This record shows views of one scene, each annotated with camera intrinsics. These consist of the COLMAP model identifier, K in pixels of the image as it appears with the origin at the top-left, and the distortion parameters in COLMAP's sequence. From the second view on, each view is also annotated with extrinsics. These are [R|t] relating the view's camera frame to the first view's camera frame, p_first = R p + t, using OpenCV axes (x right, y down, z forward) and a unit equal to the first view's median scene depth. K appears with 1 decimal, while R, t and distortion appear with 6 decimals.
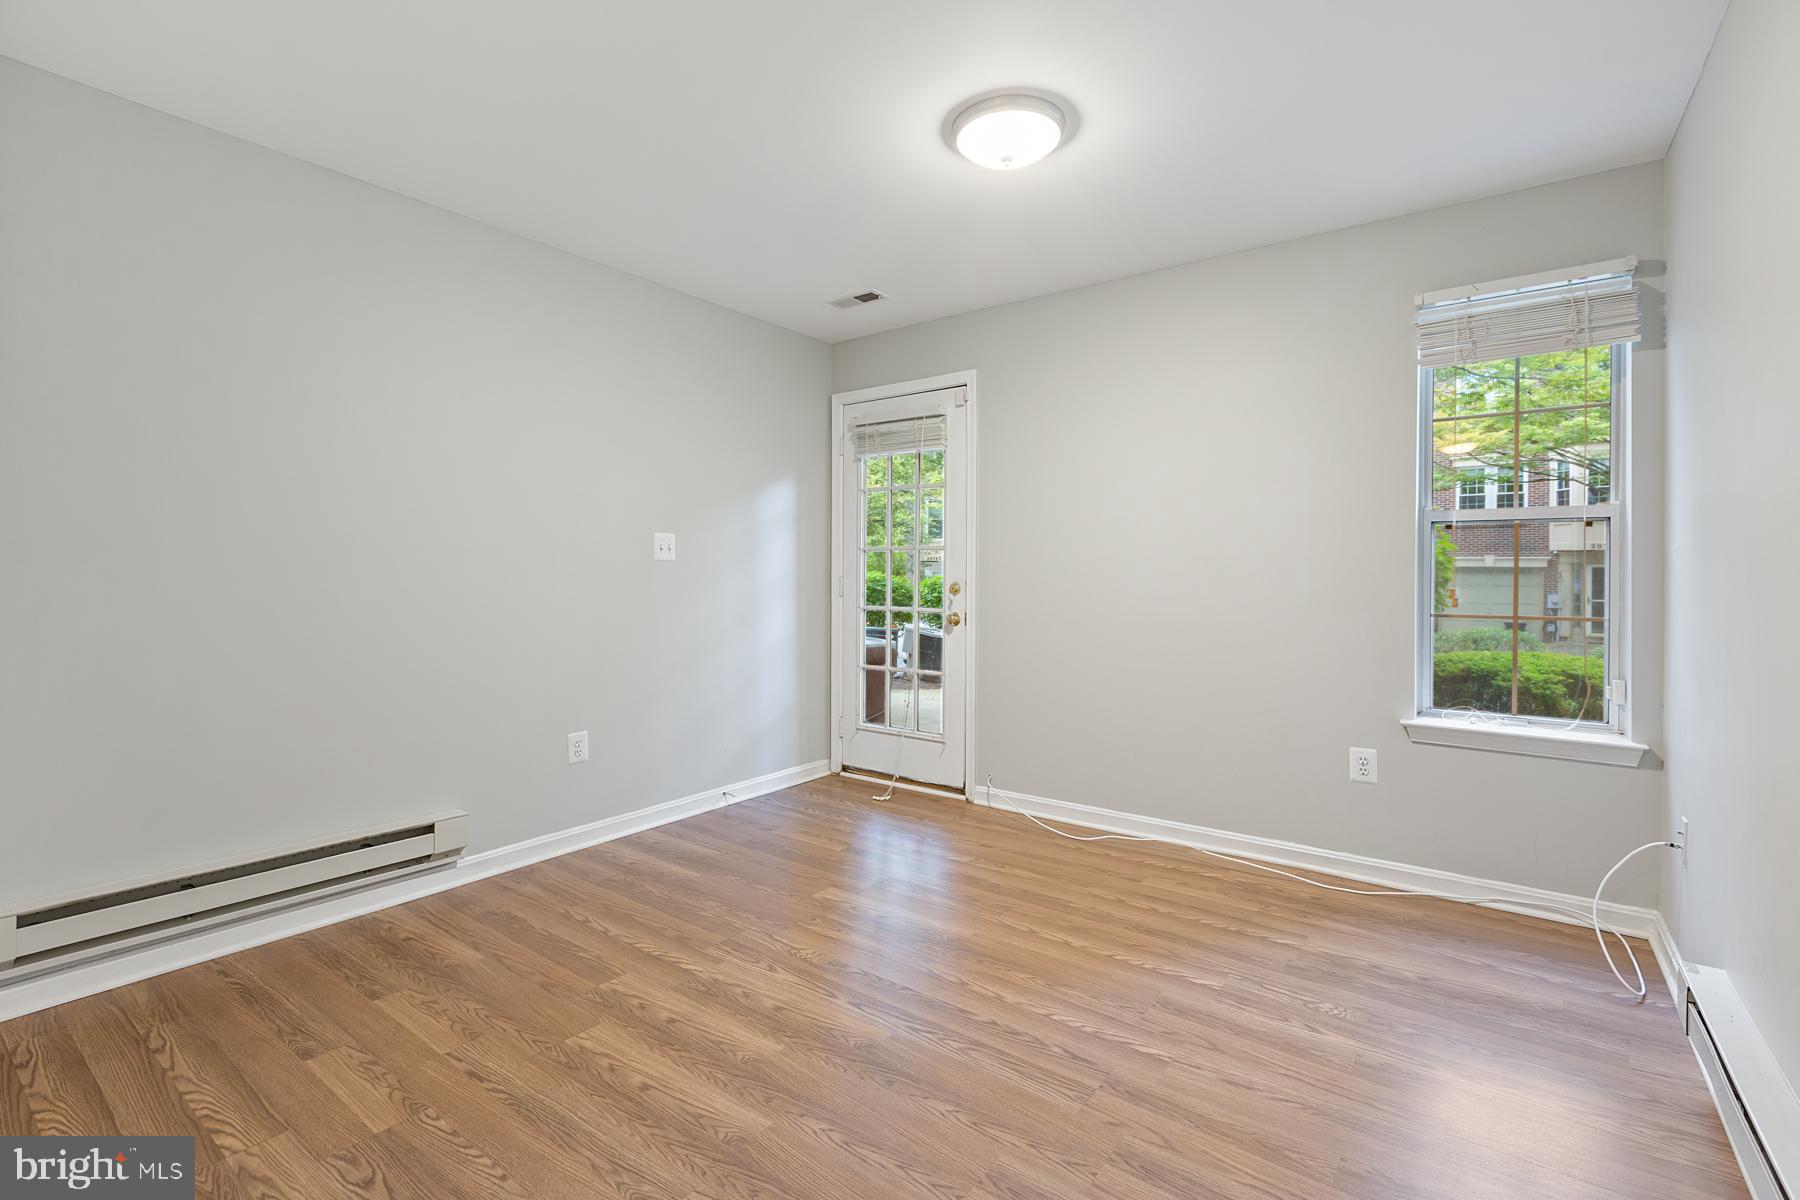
lens RADIAL K [[814.6, 0, 904.2], [0, 814.6, 578.3], [0, 0, 1]] dist [0.001150, 0.000251]
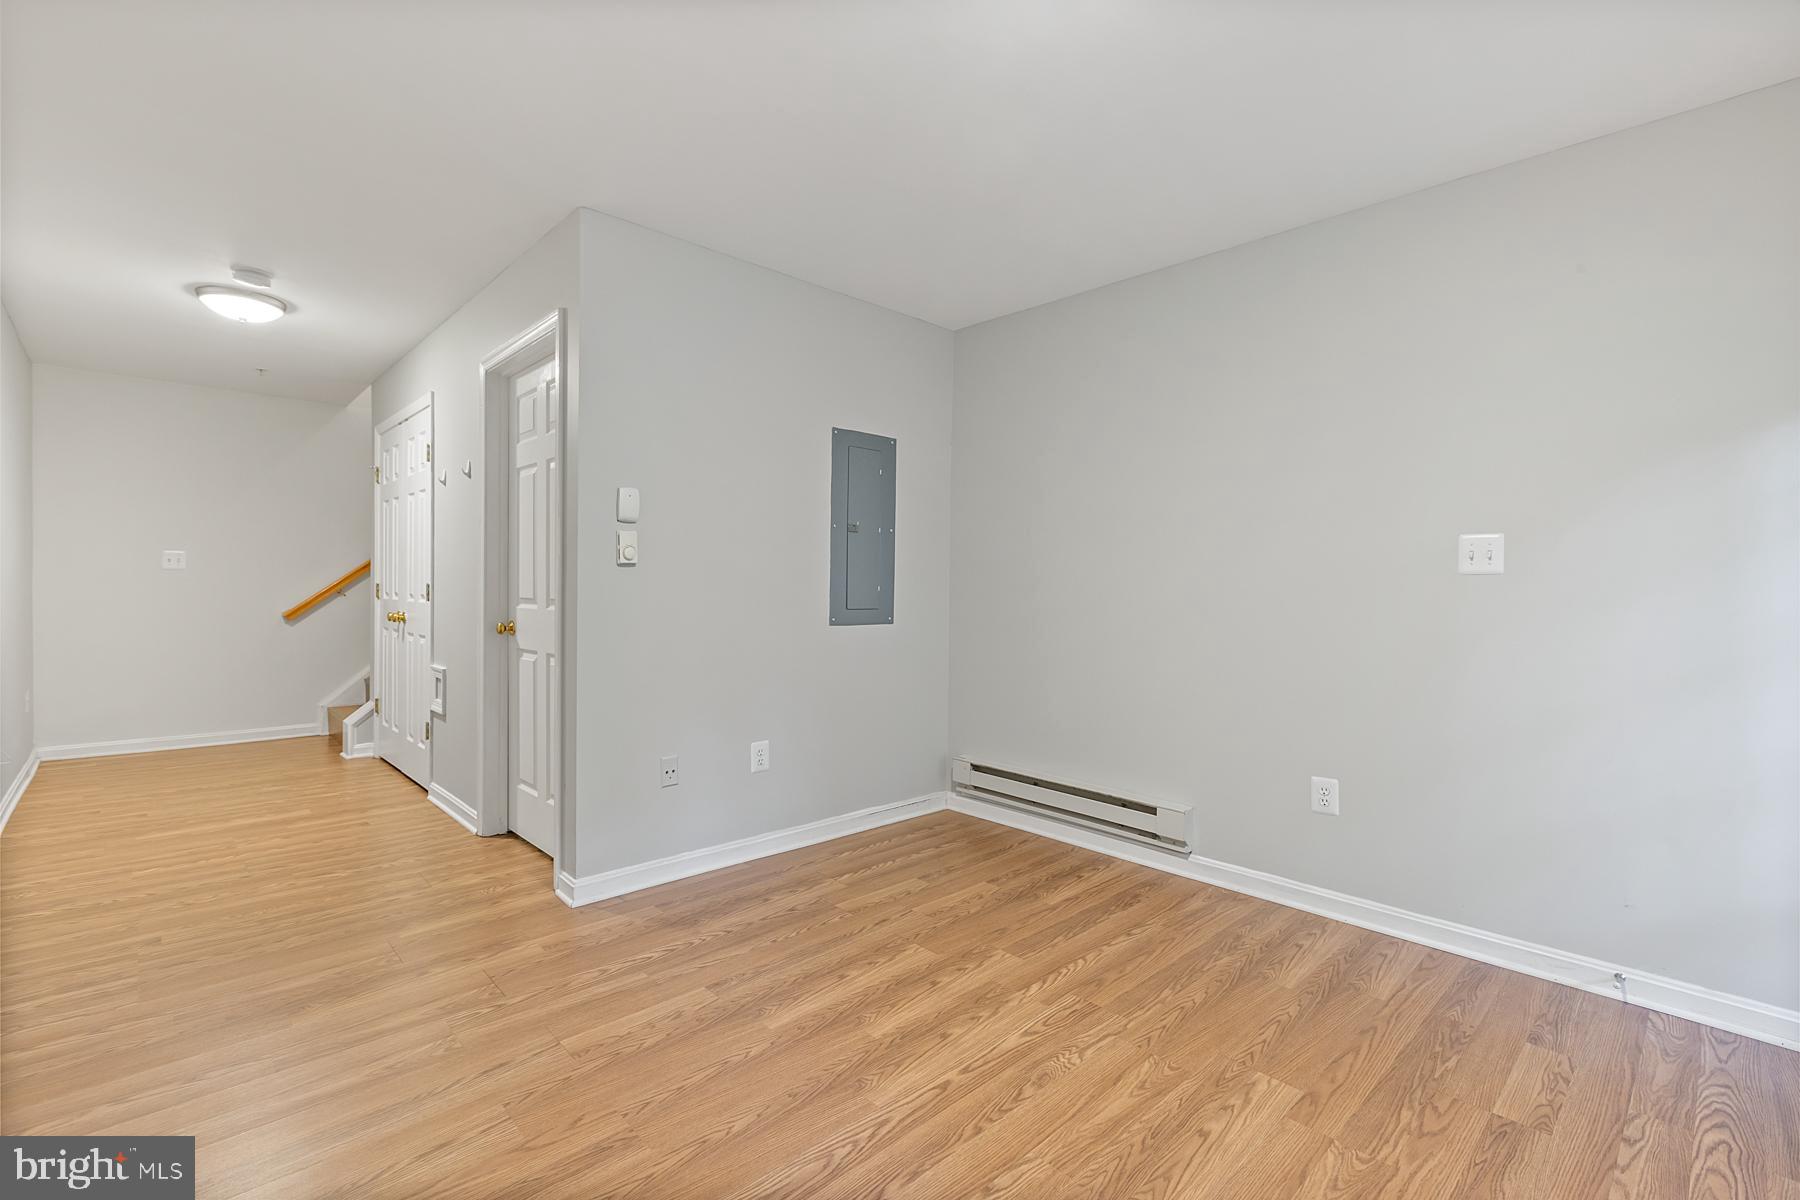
lens RADIAL K [[812.8, 0, 900.0], [0, 812.8, 600.0], [0, 0, 1]] dist [-0.001996, -0.000365]
pose [[-0.184477, 0.014131, -0.982735, 0.615005], [-0.017123, 0.999699, 0.017589, -0.005029], [0.982688, 0.020072, -0.184179, 0.859677]]
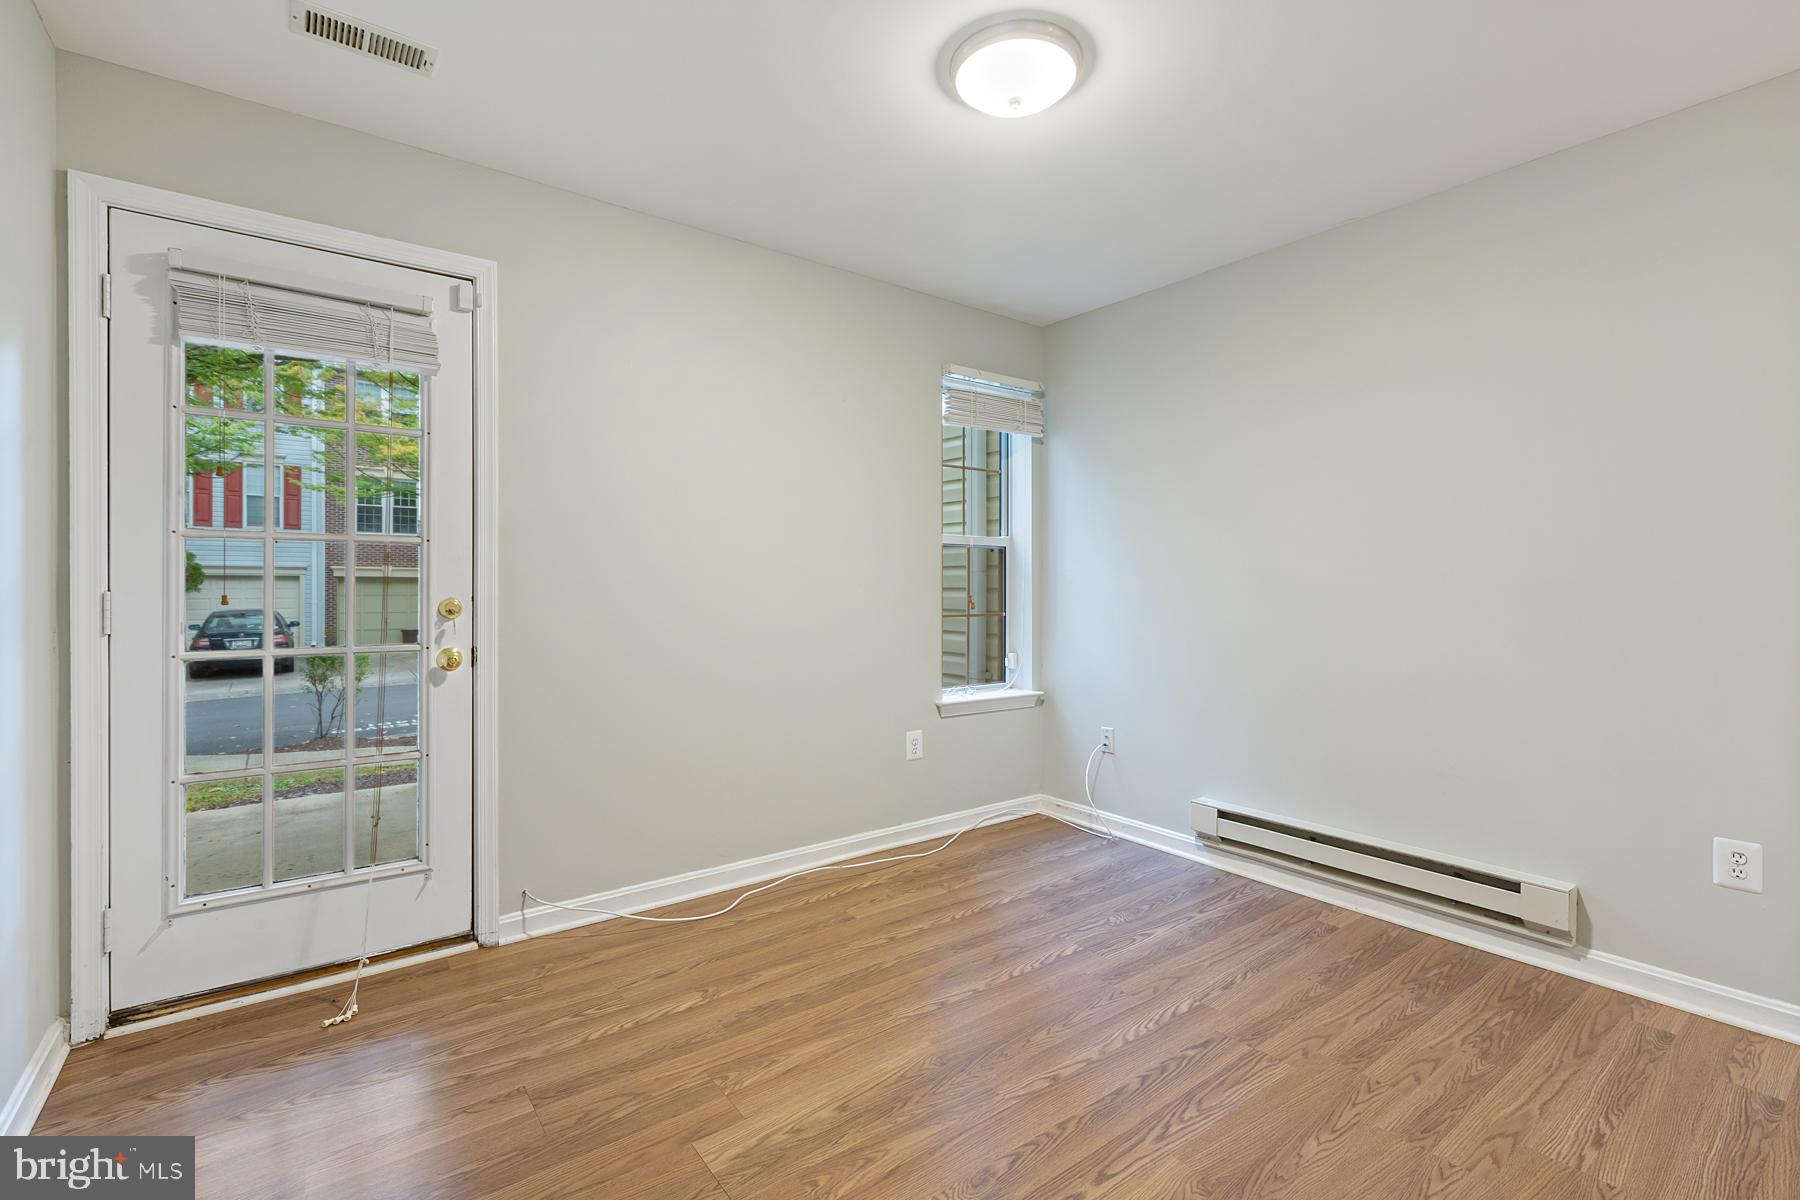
lens RADIAL K [[793.8, 0, 920.1], [0, 793.8, 589.7], [0, 0, 1]] dist [0.000515, -0.000016]
pose [[0.276658, -0.007020, 0.960943, -0.609285], [0.005154, 0.999970, 0.005821, -0.004977], [-0.960955, 0.003343, 0.276686, 0.746923]]
